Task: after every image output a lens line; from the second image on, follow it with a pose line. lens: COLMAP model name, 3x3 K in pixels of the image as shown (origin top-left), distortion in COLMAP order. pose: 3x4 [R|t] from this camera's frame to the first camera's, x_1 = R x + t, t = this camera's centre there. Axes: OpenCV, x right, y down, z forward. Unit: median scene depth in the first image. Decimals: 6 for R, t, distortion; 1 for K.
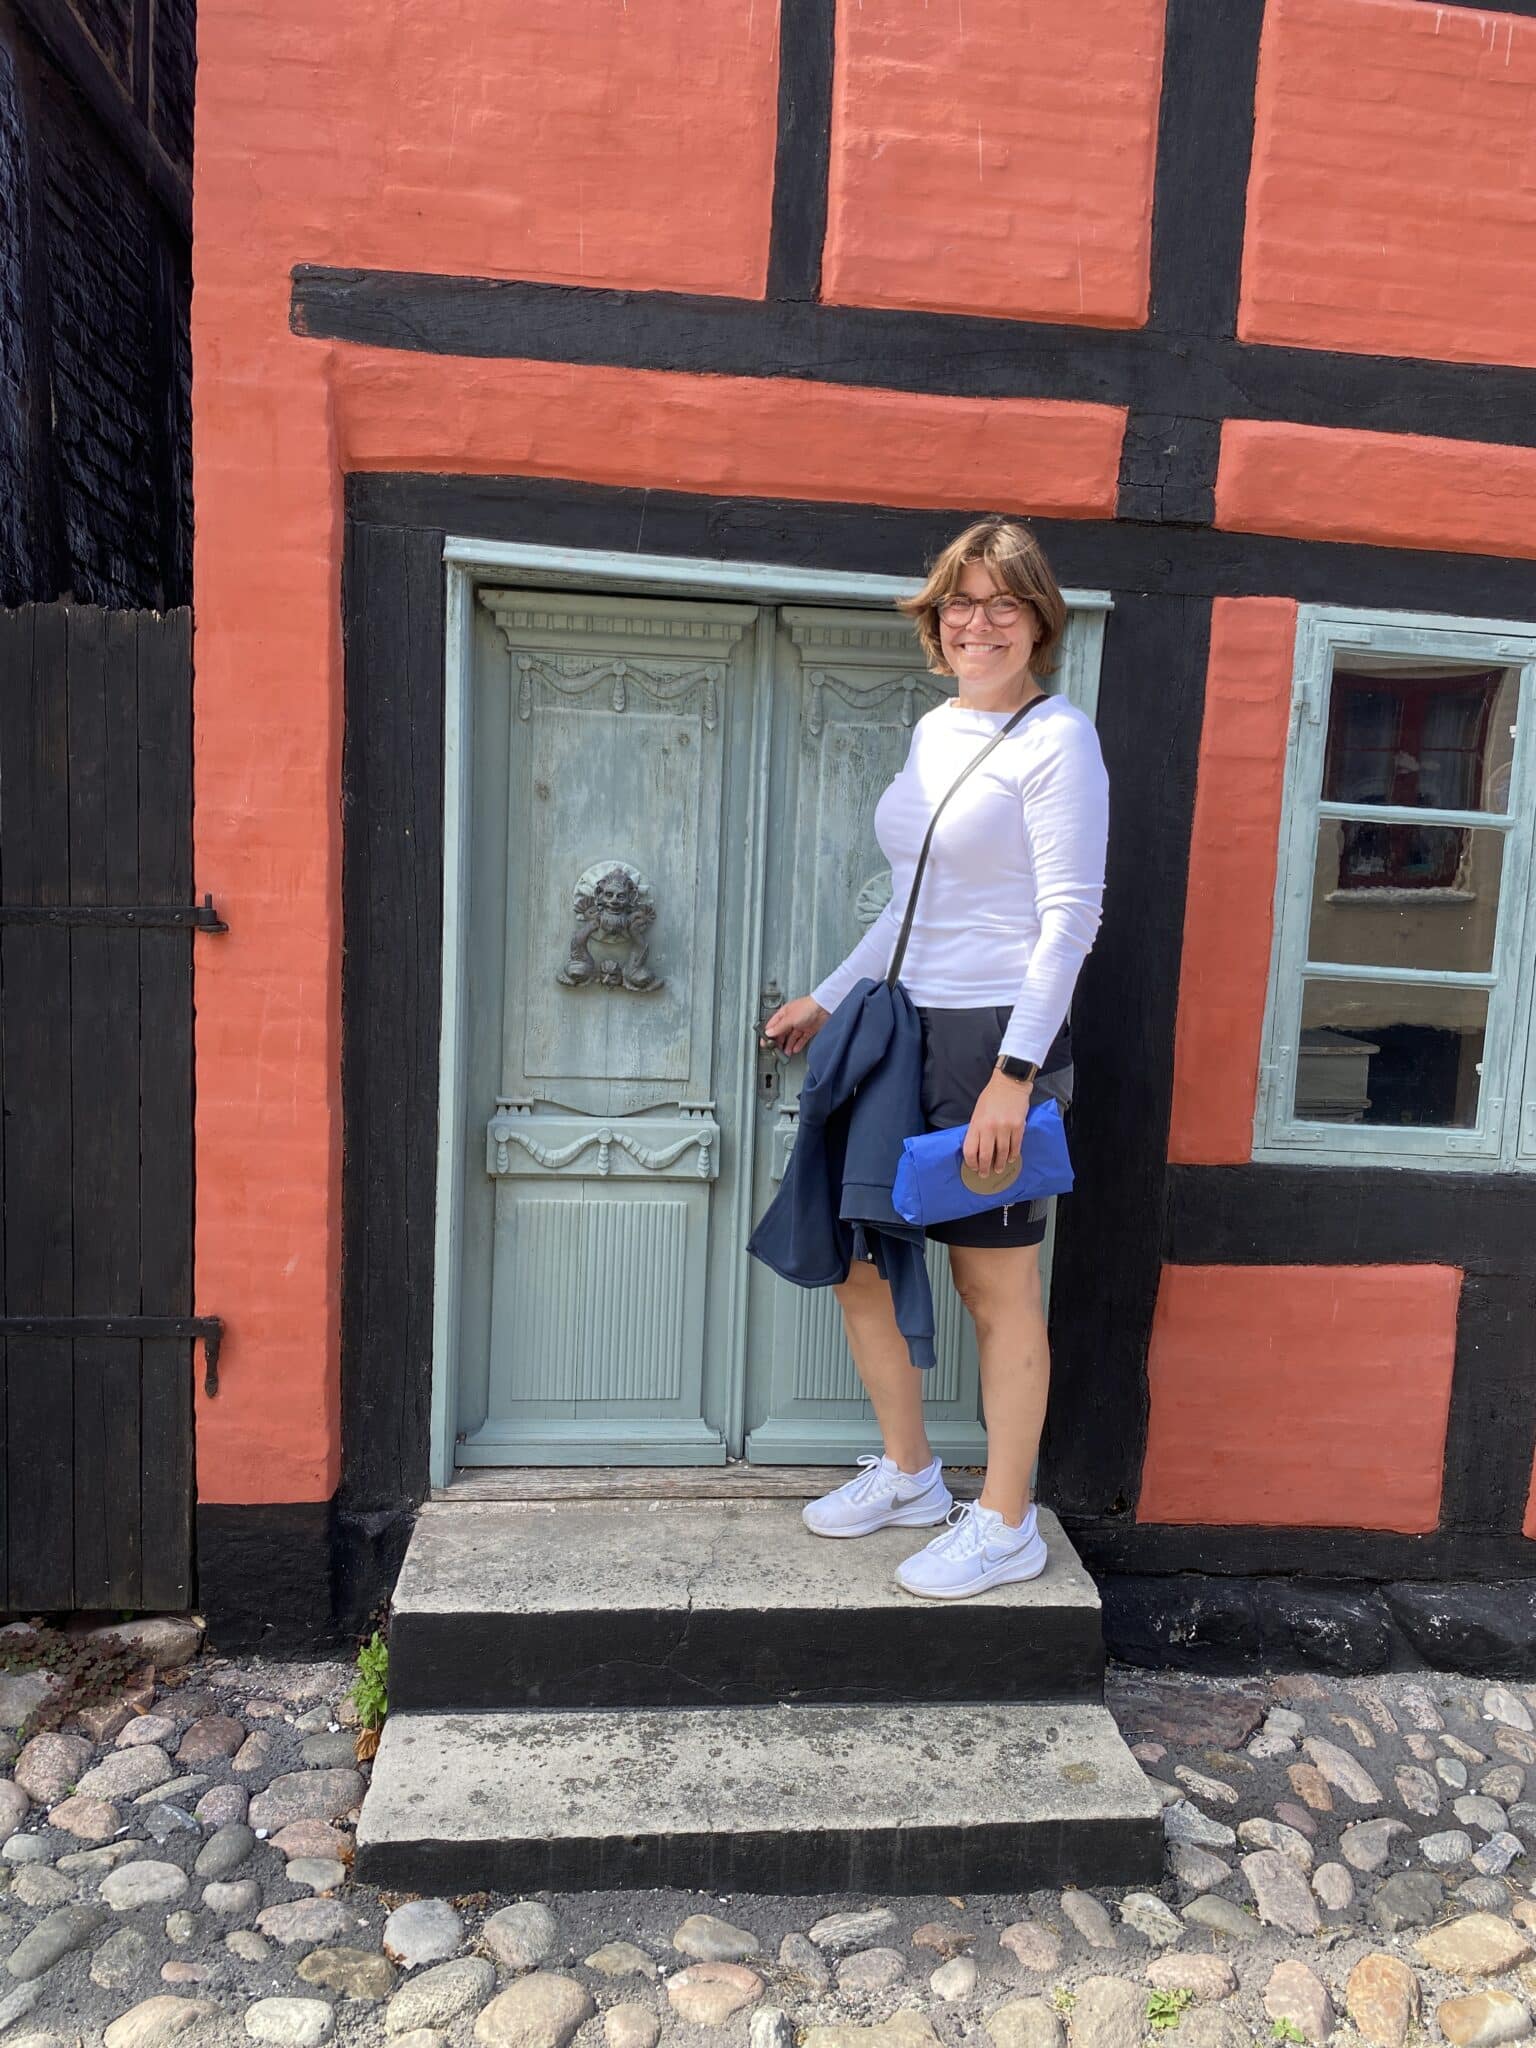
lens RADIAL K [[1536.3, 0, 789.6], [0, 1536.3, 1024.8], [0, 0, 1]] dist [0.001363, -0.006796]
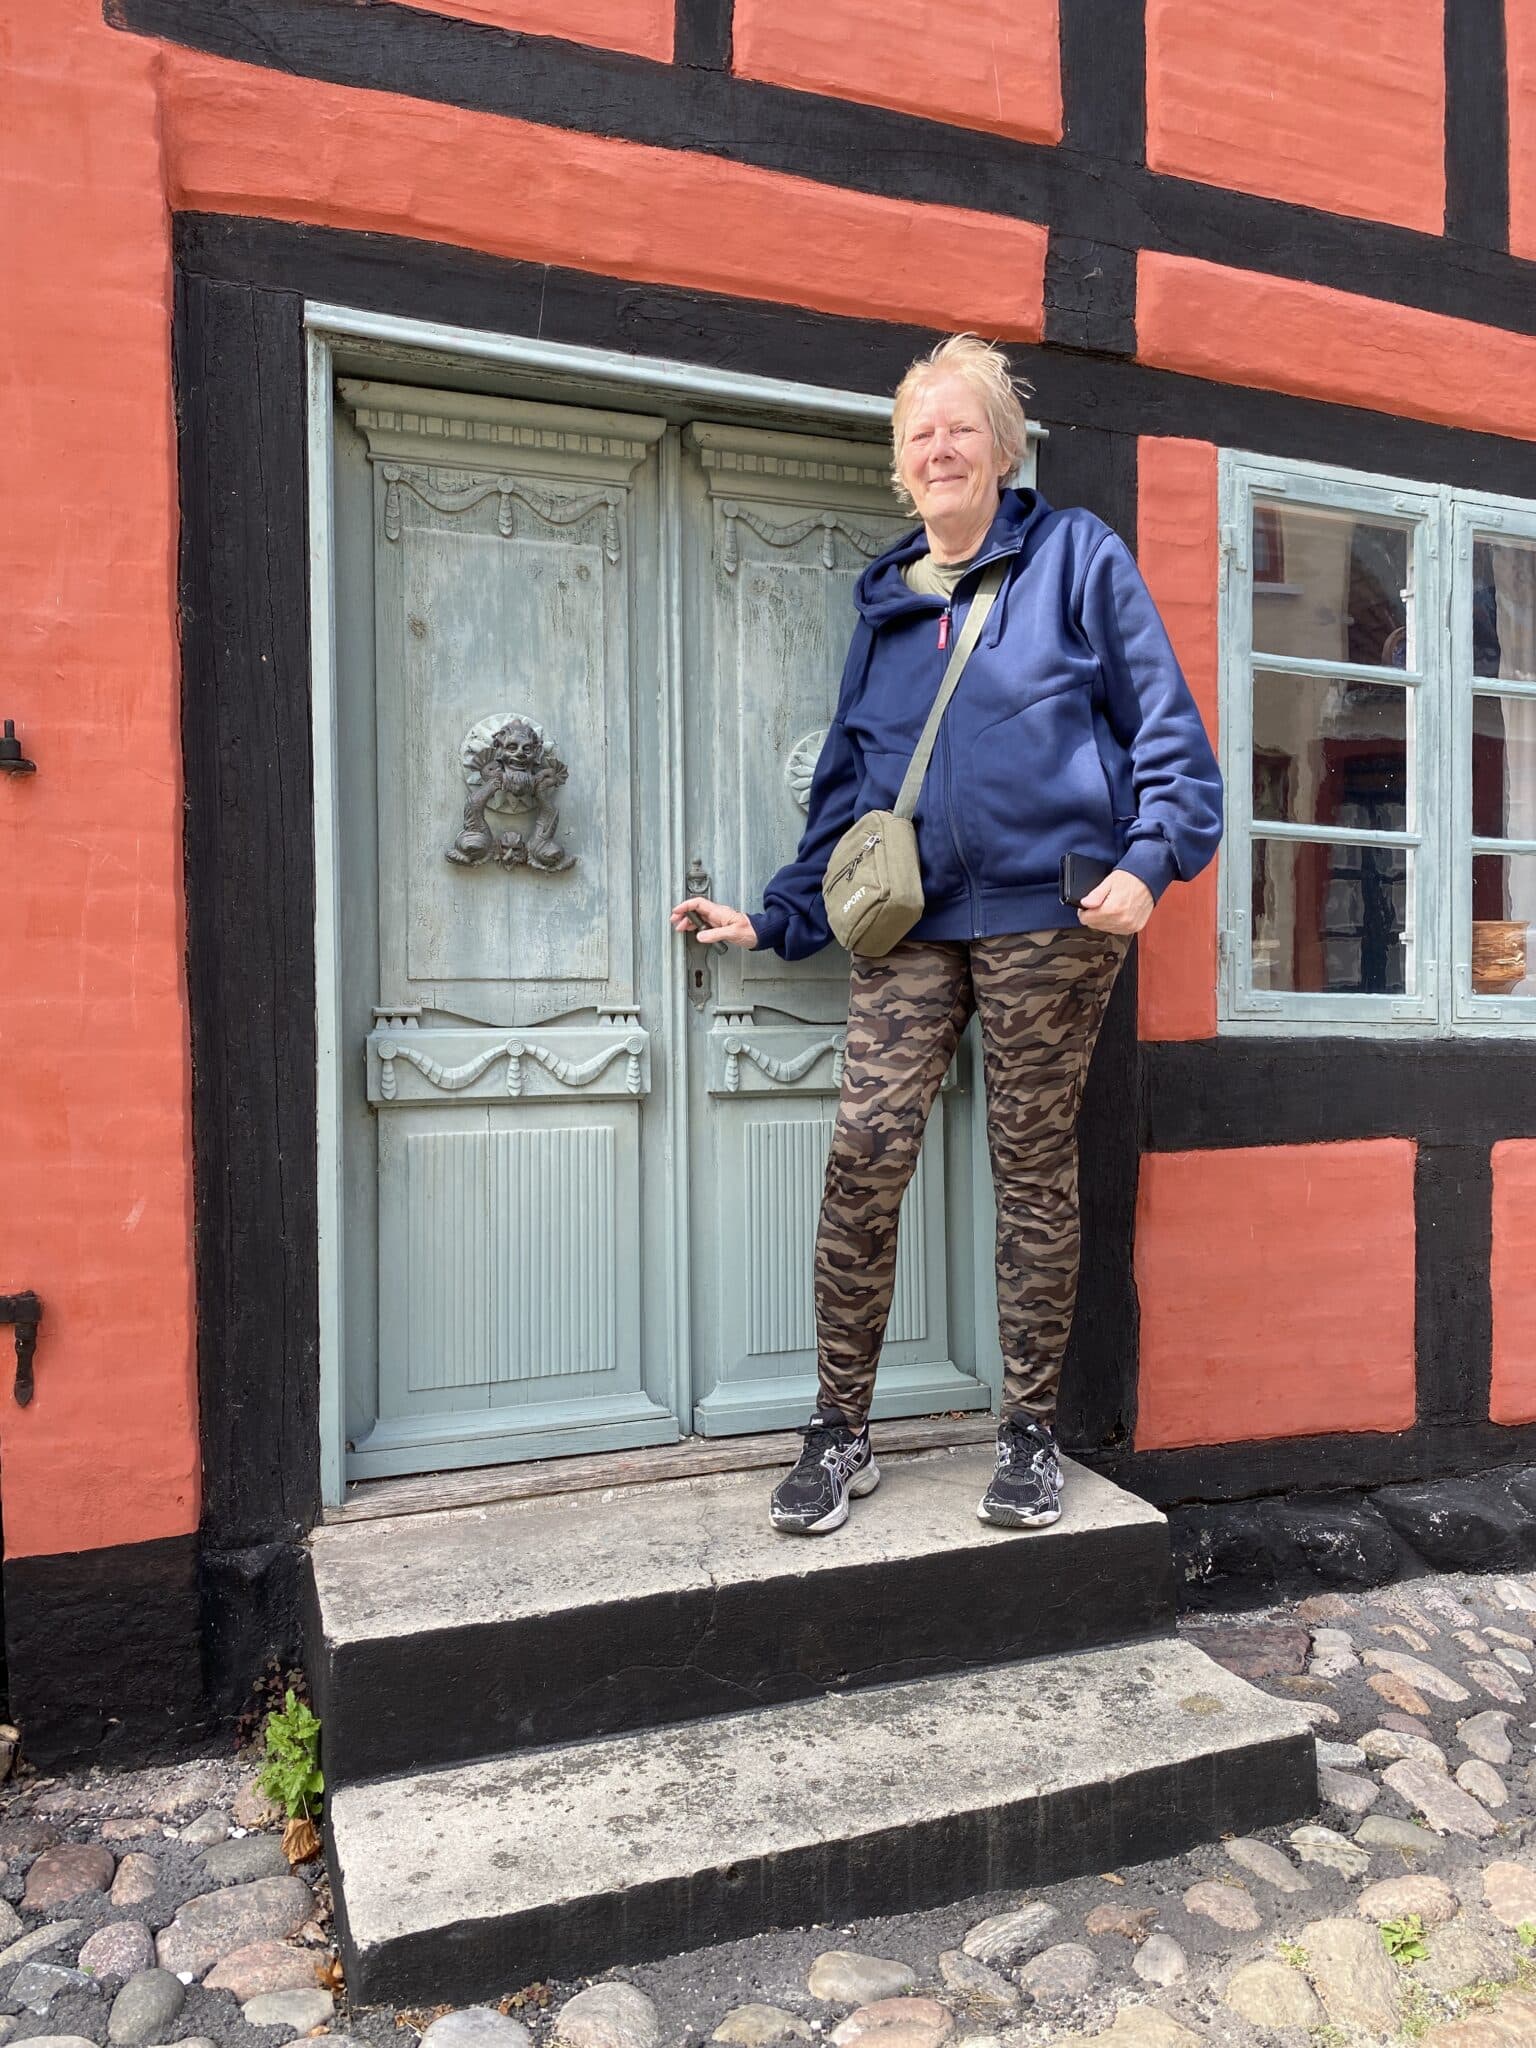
lens RADIAL K [[1536.3, 0, 789.6], [0, 1536.3, 1024.8], [0, 0, 1]] dist [0.001363, -0.006796]
pose [[0.964668, -0.053988, 0.257876, -0.201862], [0.078028, 0.993414, -0.083909, 0.150574], [-0.251647, 0.101066, 0.962528, 0.183775]]
